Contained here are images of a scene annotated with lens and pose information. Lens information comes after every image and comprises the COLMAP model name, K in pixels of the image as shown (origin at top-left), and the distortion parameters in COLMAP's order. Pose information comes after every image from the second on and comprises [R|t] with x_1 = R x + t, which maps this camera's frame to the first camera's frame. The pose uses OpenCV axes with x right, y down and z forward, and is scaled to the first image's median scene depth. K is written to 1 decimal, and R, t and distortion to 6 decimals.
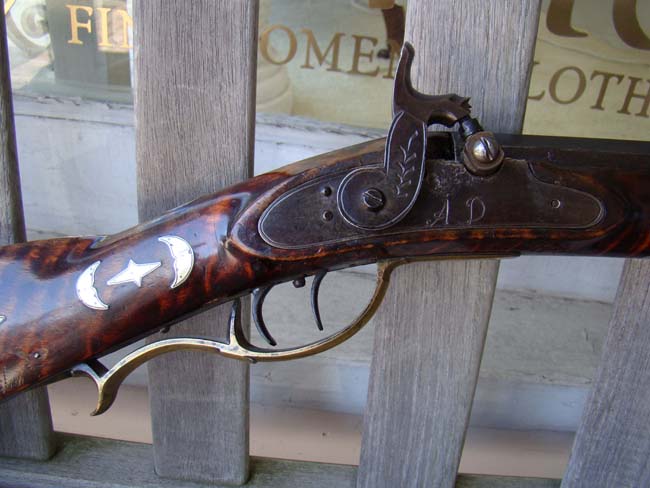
lens RADIAL K [[594.9, 0, 325.0], [0, 594.9, 244.0], [0, 0, 1]] dist [-0.171907, 0.079100]
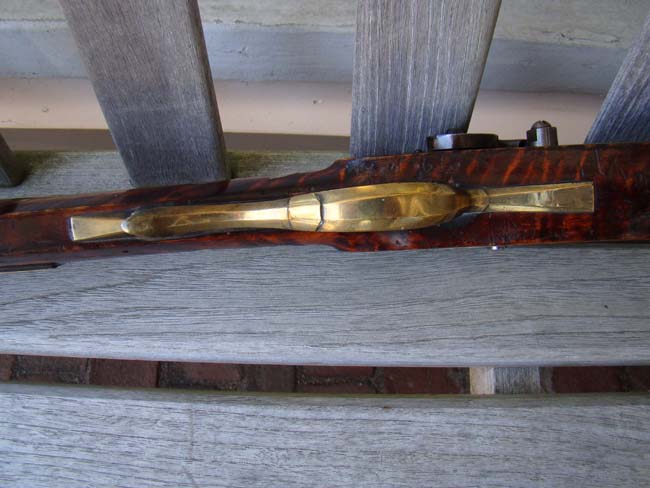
lens RADIAL K [[594.9, 0, 325.0], [0, 594.9, 244.0], [0, 0, 1]] dist [-0.171907, 0.079100]
pose [[0.996934, -0.071083, -0.032720, 0.044581], [0.076644, 0.802652, 0.591503, -0.063320], [-0.015783, -0.592197, 0.805638, 0.194683]]
